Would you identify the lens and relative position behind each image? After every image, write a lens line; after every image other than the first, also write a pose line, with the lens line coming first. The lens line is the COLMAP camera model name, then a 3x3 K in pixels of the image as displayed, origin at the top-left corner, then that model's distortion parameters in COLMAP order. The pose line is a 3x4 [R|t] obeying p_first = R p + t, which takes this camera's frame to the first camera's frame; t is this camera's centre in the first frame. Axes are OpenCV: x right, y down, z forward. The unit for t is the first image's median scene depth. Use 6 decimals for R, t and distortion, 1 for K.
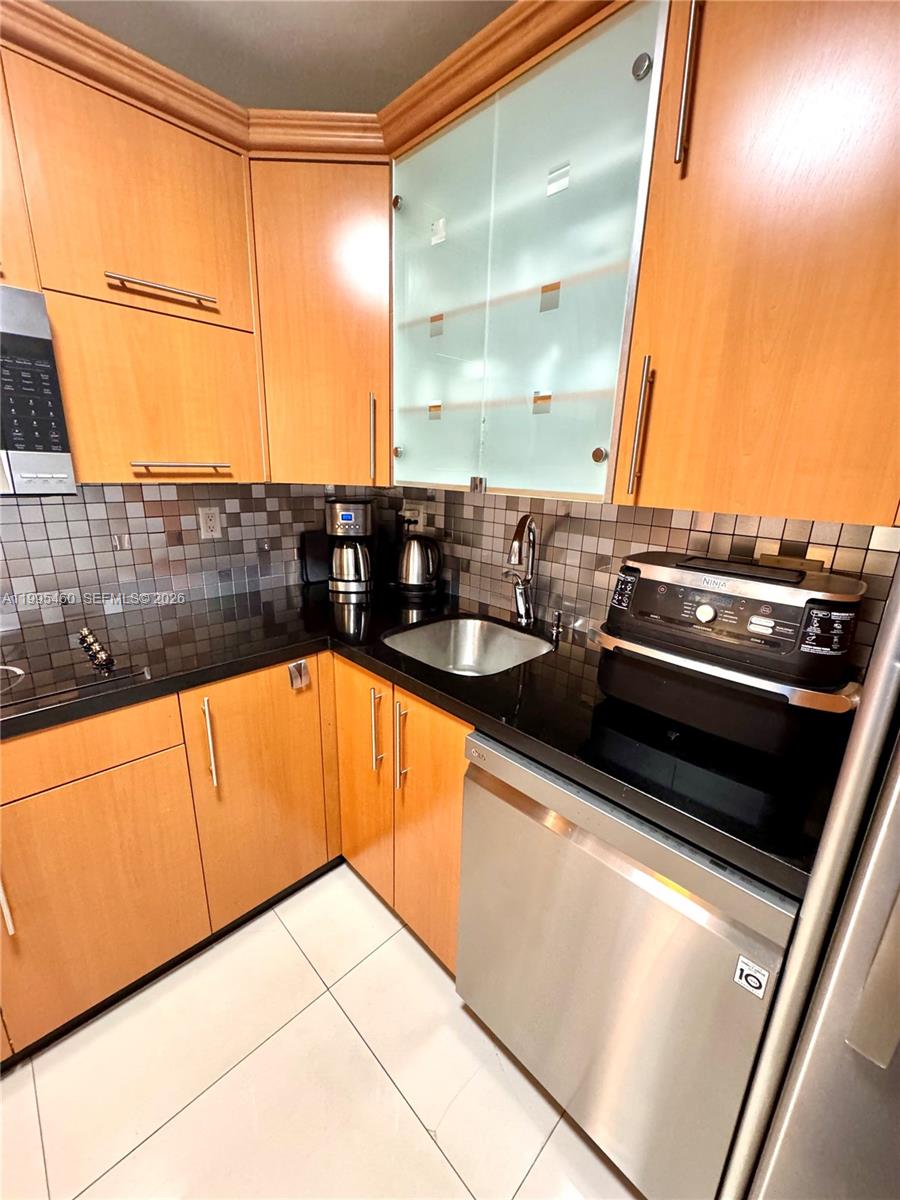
lens RADIAL K [[477.2, 0, 450.1], [0, 477.2, 598.3], [0, 0, 1]] dist [0.000470, -0.000251]
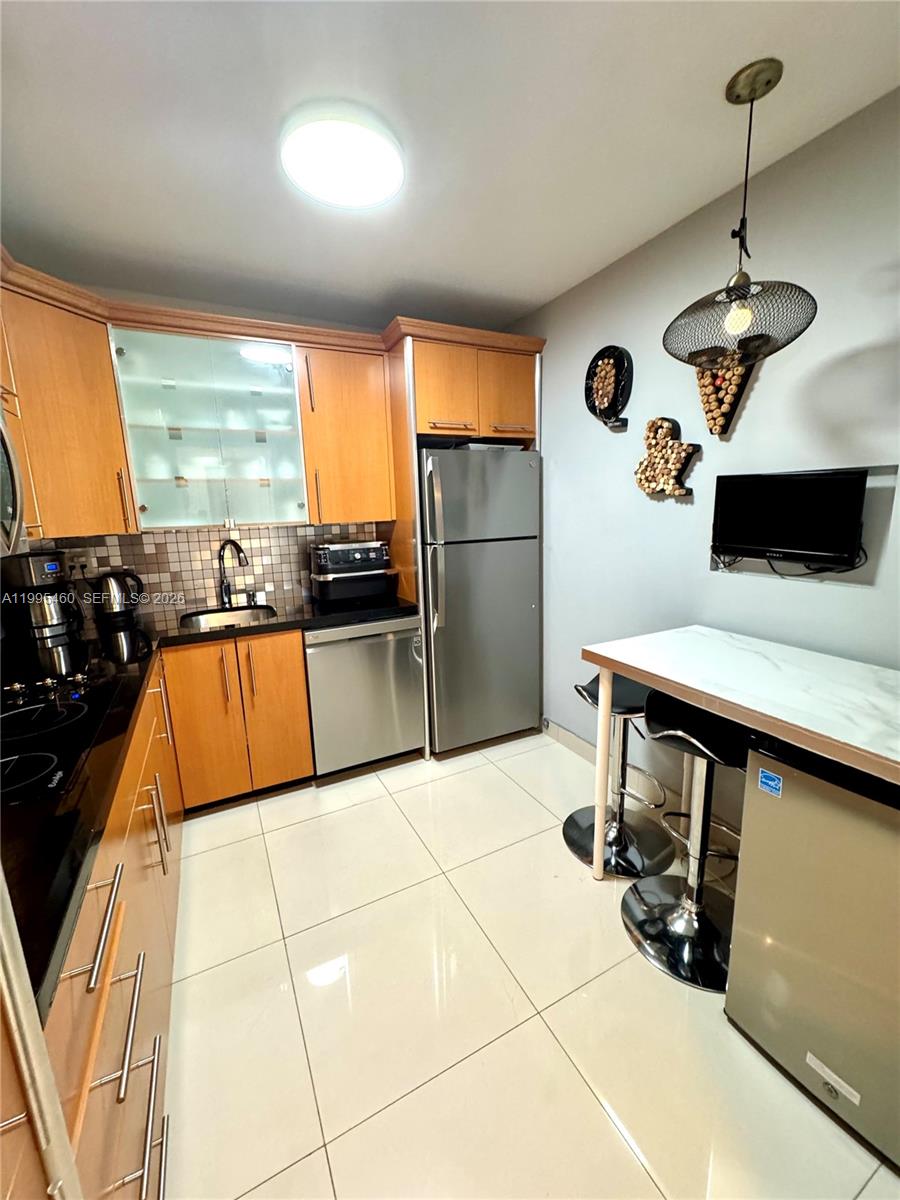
lens RADIAL K [[477.2, 0, 450.1], [0, 477.2, 598.3], [0, 0, 1]] dist [0.000470, -0.000251]
pose [[0.303041, -0.216954, 0.927953, -1.170290], [0.293270, 0.947717, 0.125801, 0.042468], [-0.906730, 0.234018, 0.350823, -0.275399]]
